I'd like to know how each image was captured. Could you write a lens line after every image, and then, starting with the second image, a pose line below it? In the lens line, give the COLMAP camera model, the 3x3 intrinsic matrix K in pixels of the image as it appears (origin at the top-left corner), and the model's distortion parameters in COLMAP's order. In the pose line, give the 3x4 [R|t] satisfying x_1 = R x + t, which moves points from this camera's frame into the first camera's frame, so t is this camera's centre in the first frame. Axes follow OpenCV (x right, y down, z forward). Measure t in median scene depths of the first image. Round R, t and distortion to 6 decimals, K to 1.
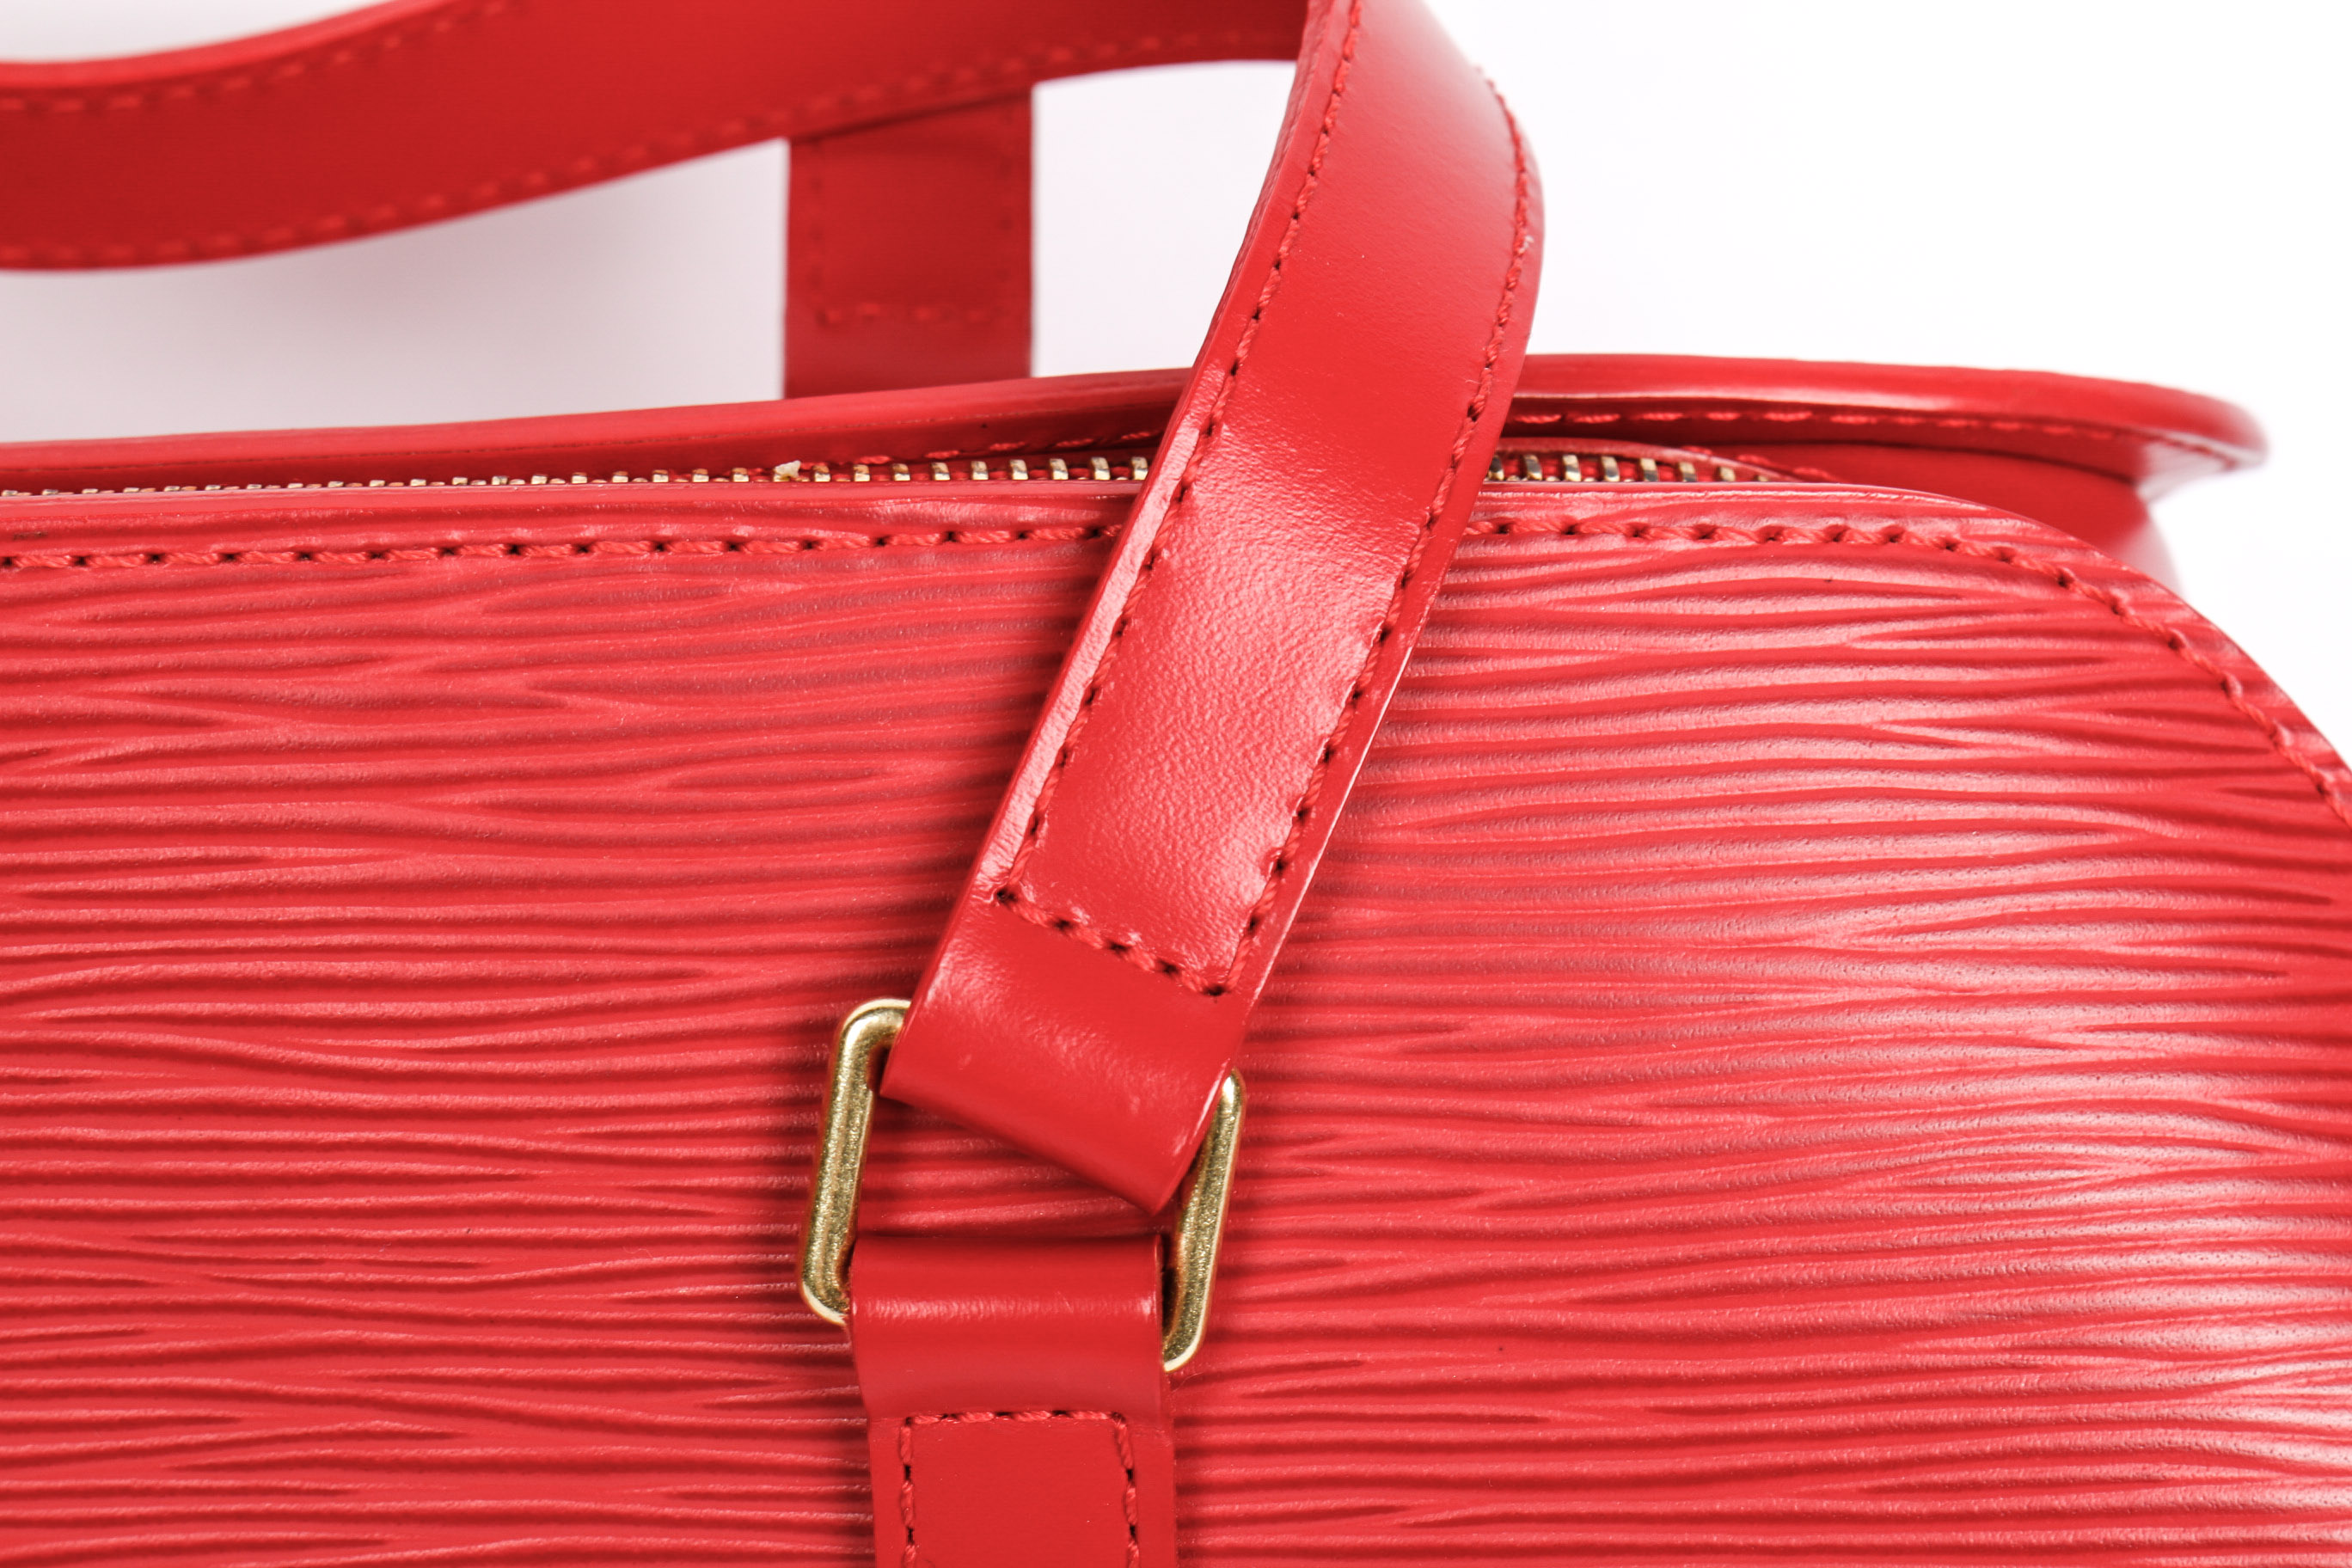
lens RADIAL K [[5936.7, 0, 1174.6], [0, 5936.7, 785.7], [0, 0, 1]] dist [0.056140, 0.000000]
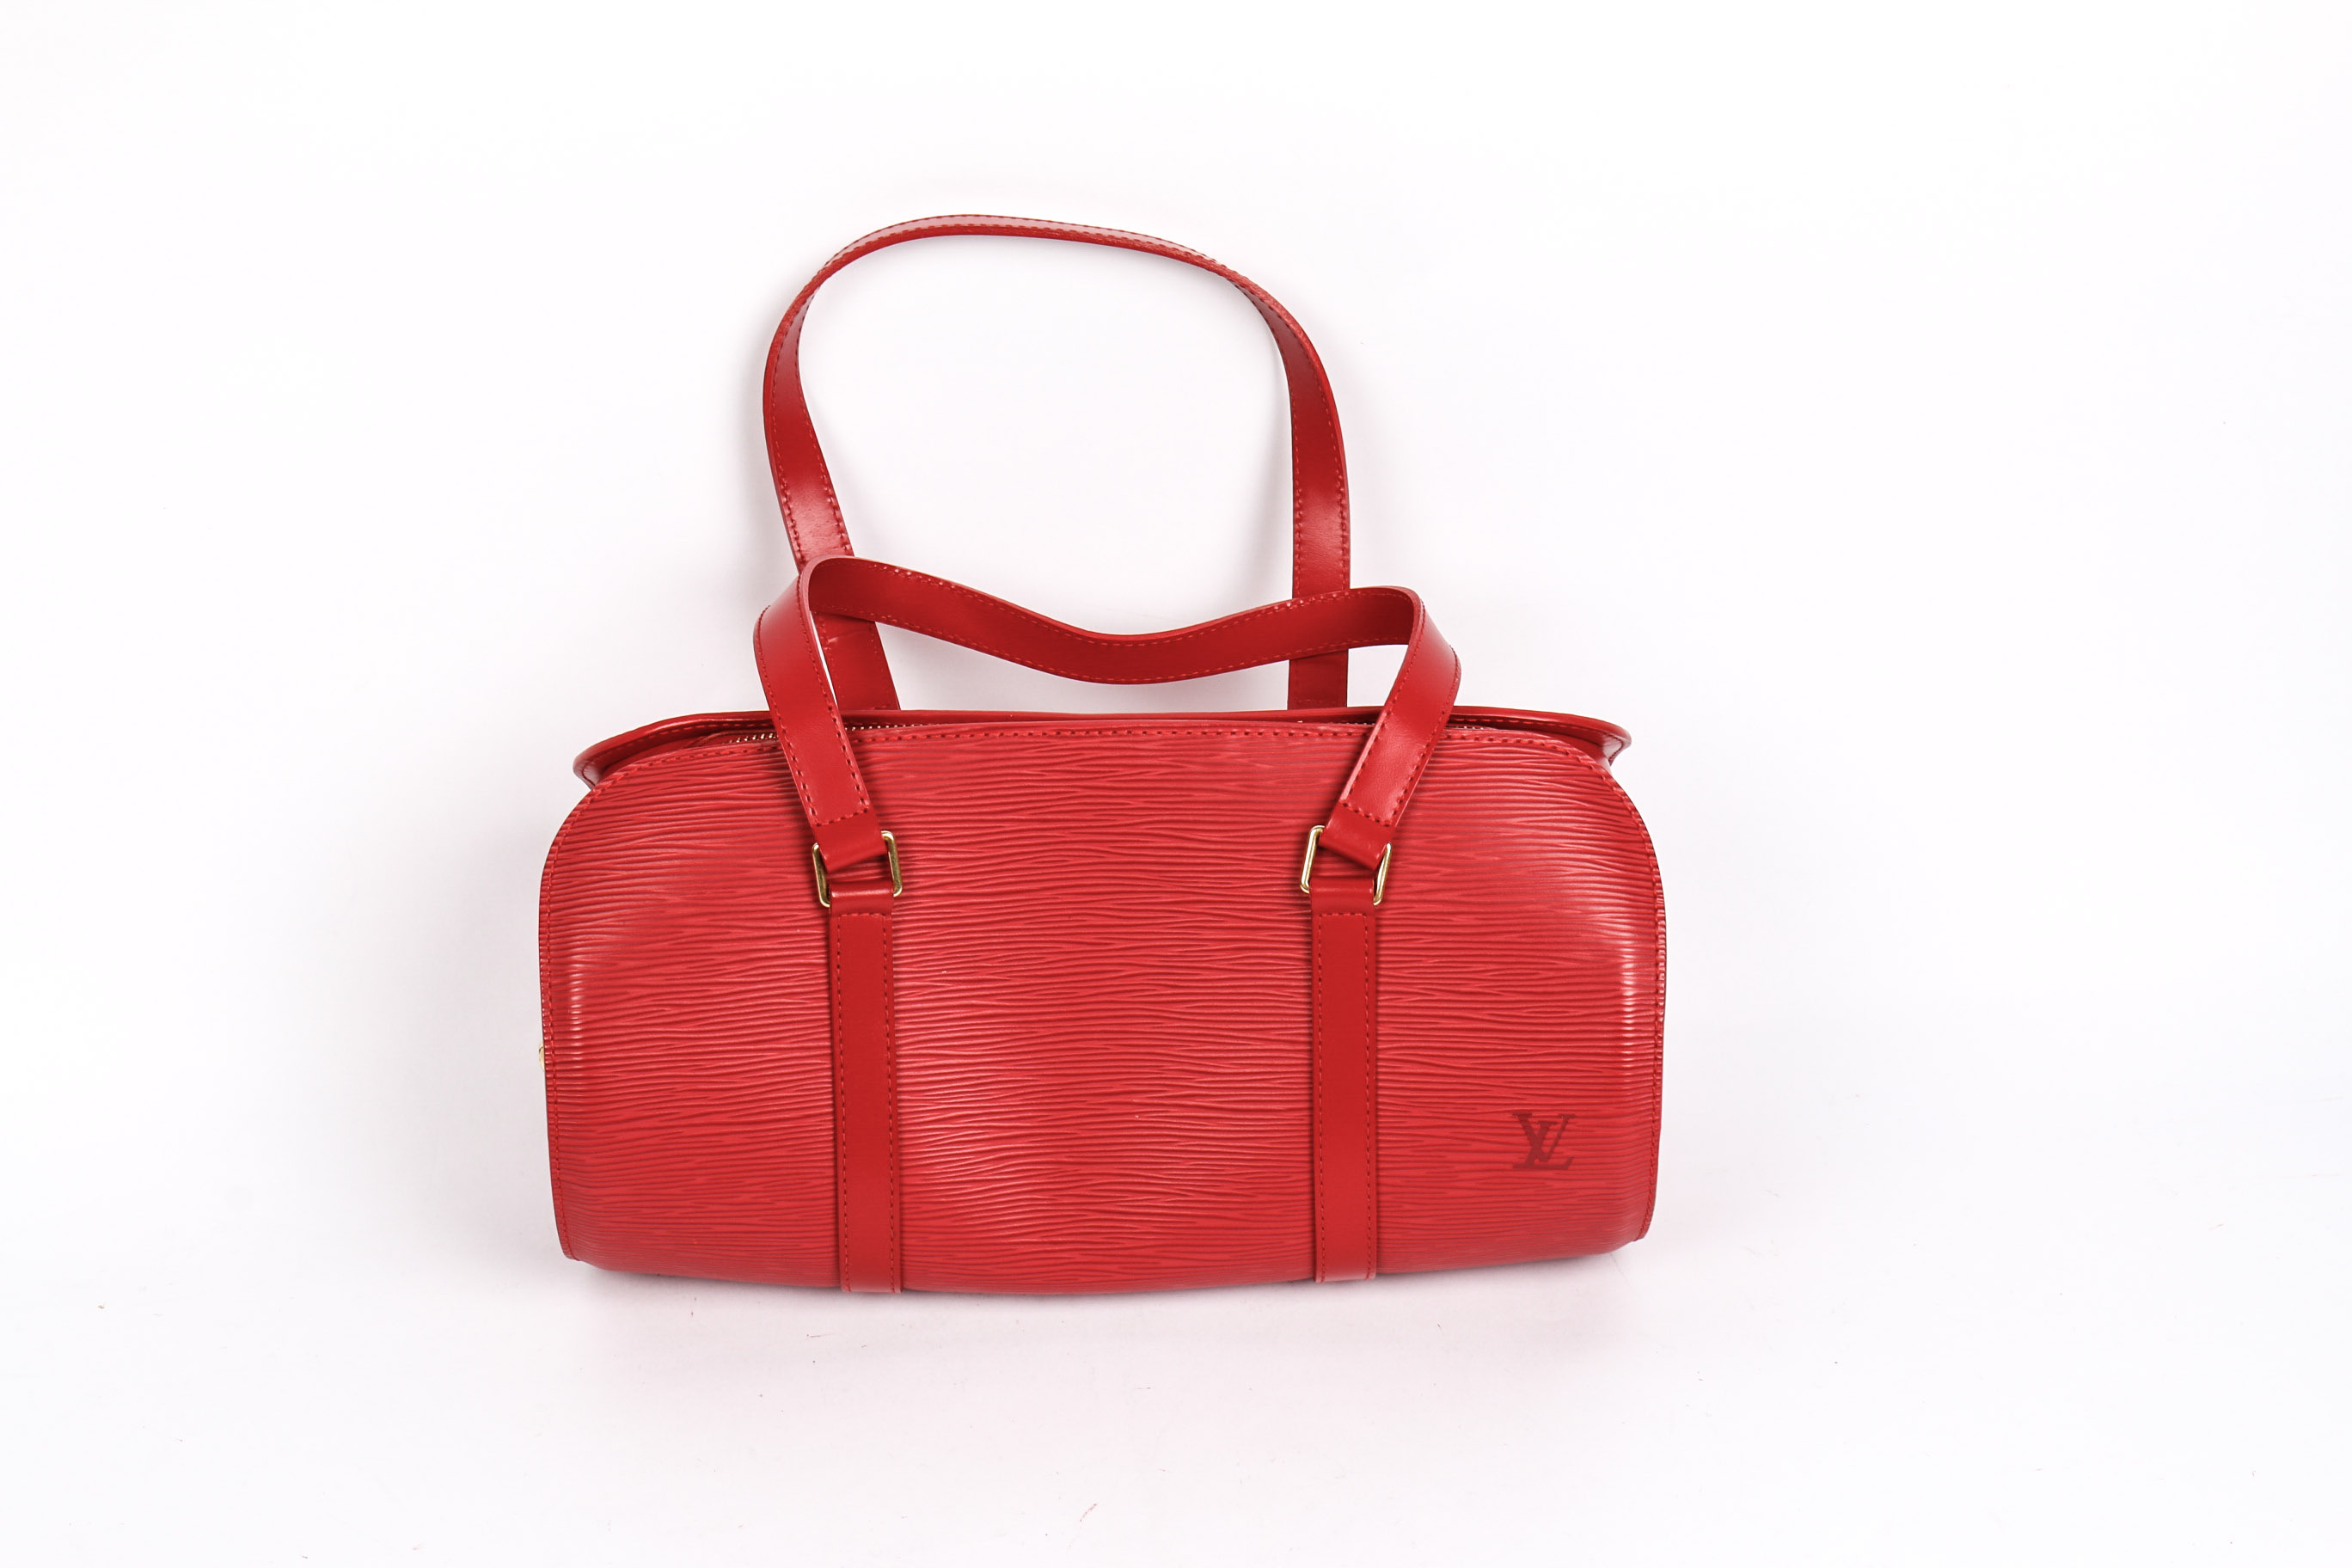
lens RADIAL K [[3685.6, 0, 1177.2], [0, 3685.6, 776.5], [0, 0, 1]] dist [0.176714, 0.000000]
pose [[0.998865, 0.032253, -0.035051, -0.059645], [-0.035718, 0.994020, -0.103193, 0.309103], [0.031513, 0.104328, 0.994044, -2.005035]]
